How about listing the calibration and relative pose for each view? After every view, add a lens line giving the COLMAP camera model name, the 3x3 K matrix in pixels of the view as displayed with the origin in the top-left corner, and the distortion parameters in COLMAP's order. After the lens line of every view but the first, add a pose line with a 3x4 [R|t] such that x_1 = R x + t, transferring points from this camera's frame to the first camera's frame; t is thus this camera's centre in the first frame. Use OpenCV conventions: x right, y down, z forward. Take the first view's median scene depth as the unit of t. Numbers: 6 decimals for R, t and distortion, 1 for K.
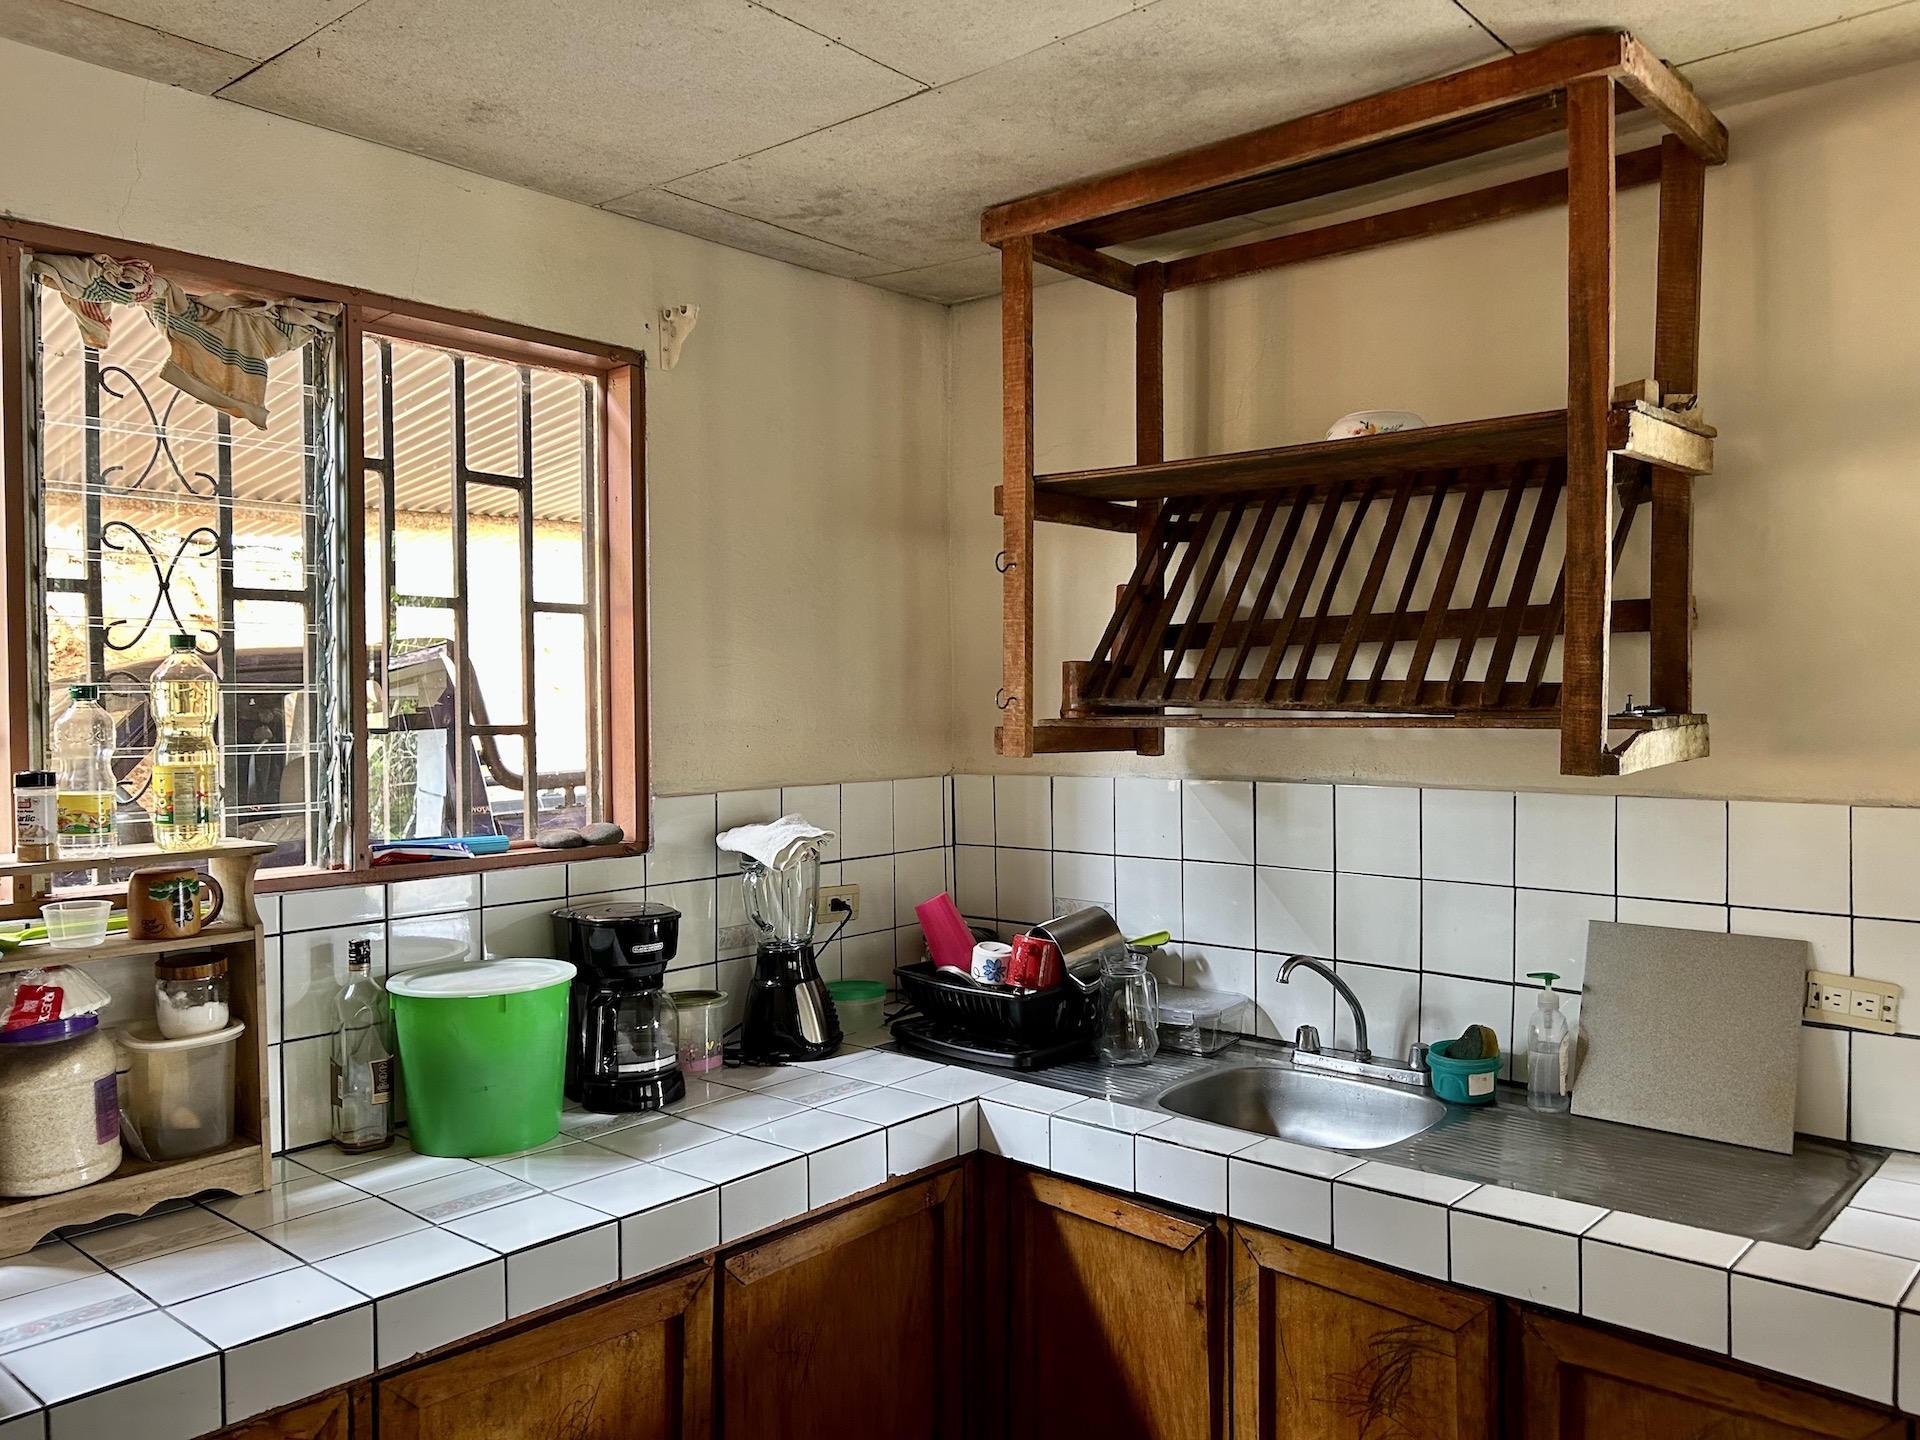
lens RADIAL K [[1446.3, 0, 961.3], [0, 1446.3, 733.1], [0, 0, 1]] dist [0.034807, -0.021214]
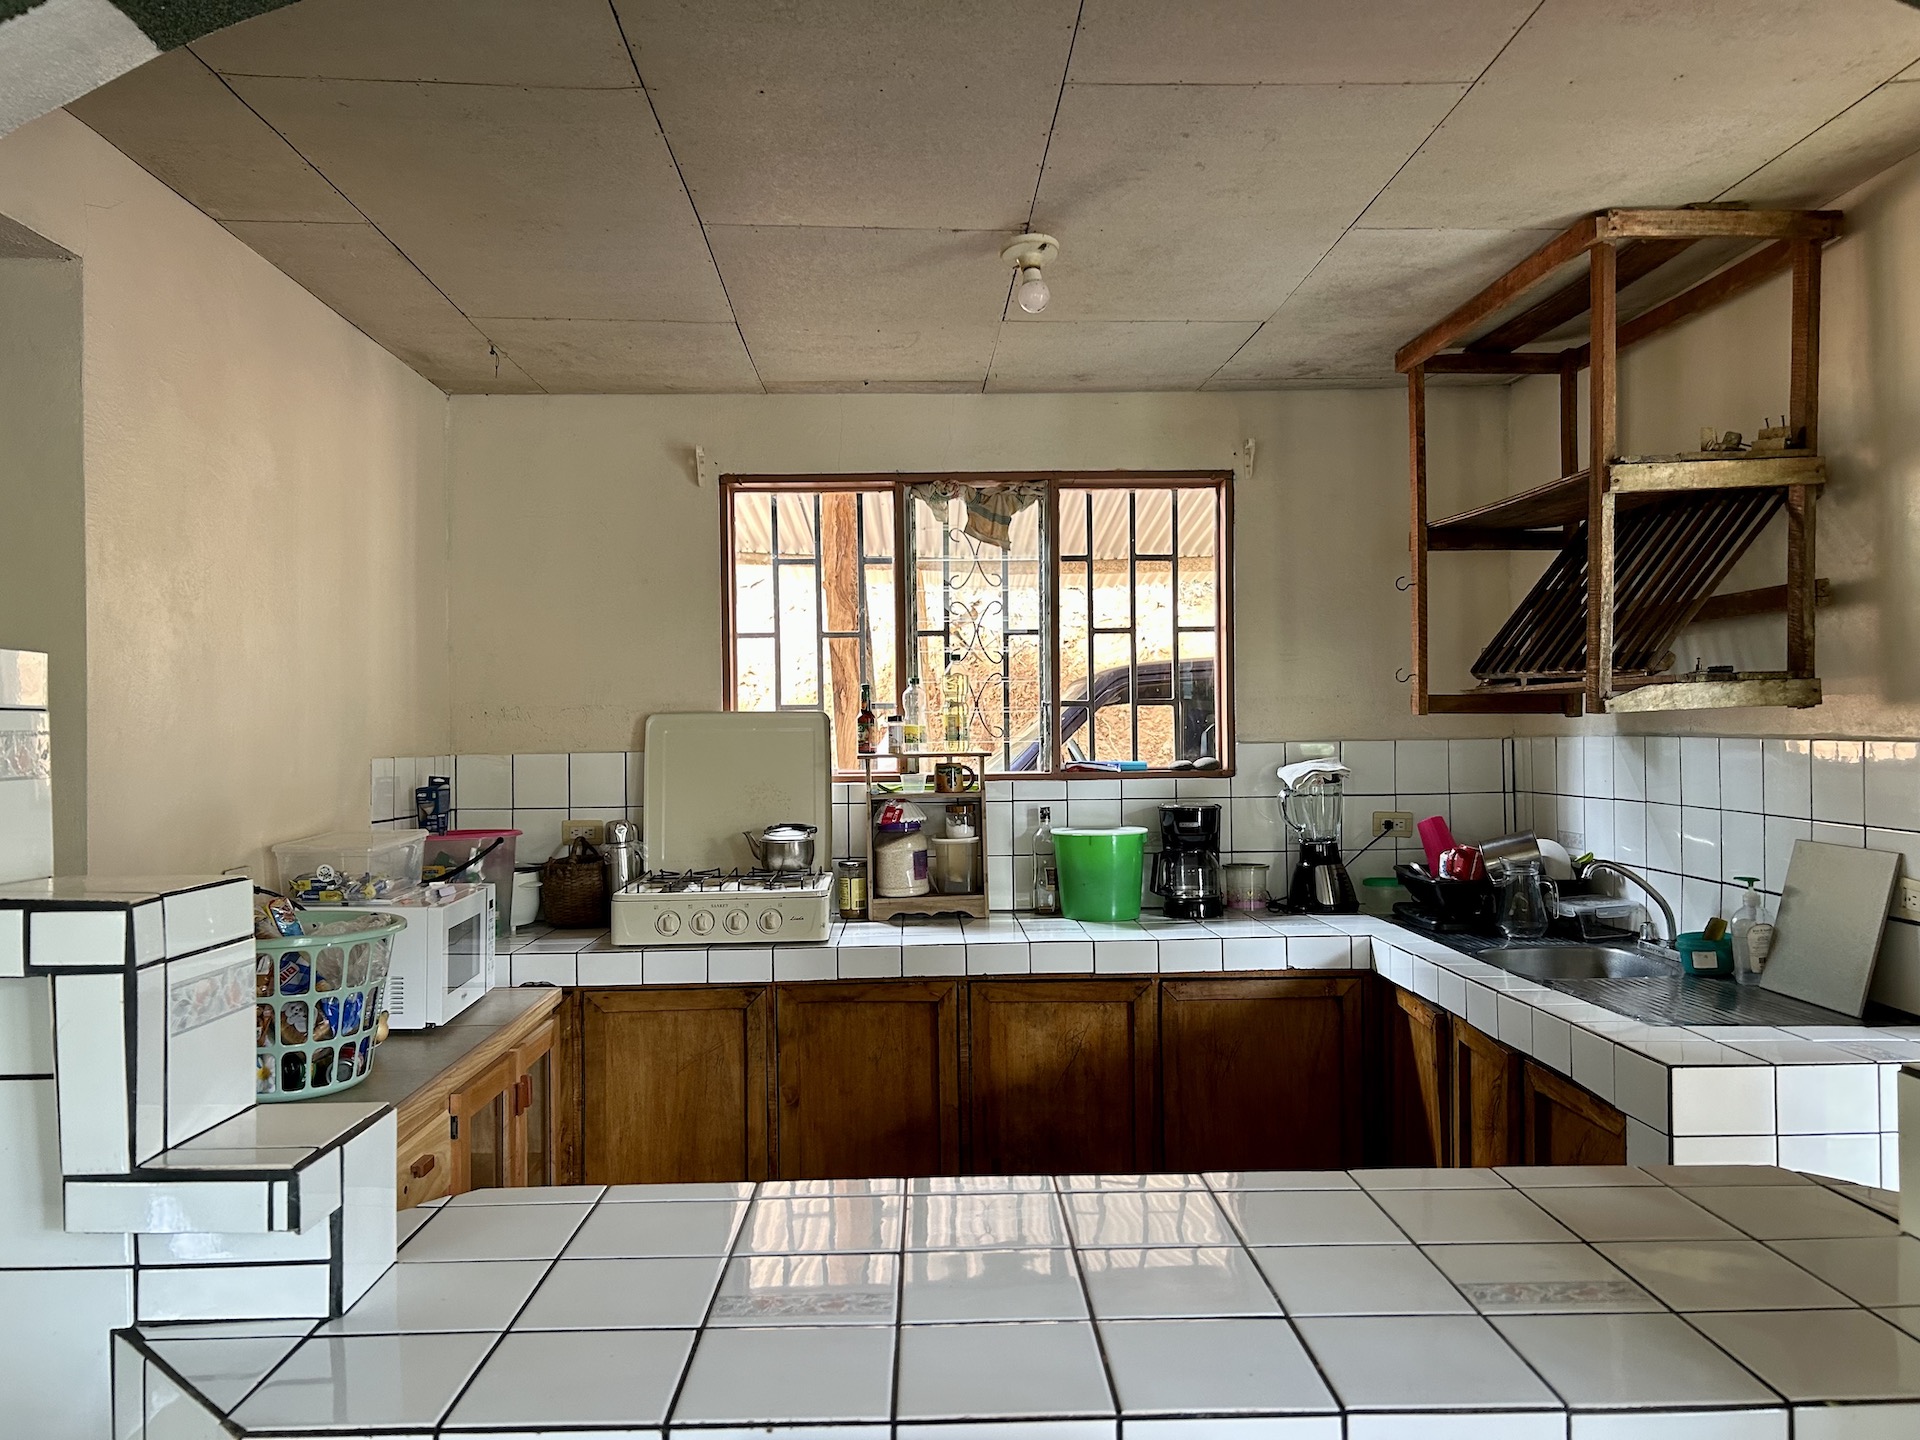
lens RADIAL K [[1446.3, 0, 952.7], [0, 1446.3, 725.4], [0, 0, 1]] dist [0.034807, -0.021214]
pose [[0.684015, -0.001701, -0.729466, 0.838235], [-0.009589, 0.999890, -0.011323, 0.051512], [0.729405, 0.014740, 0.683923, -0.381872]]
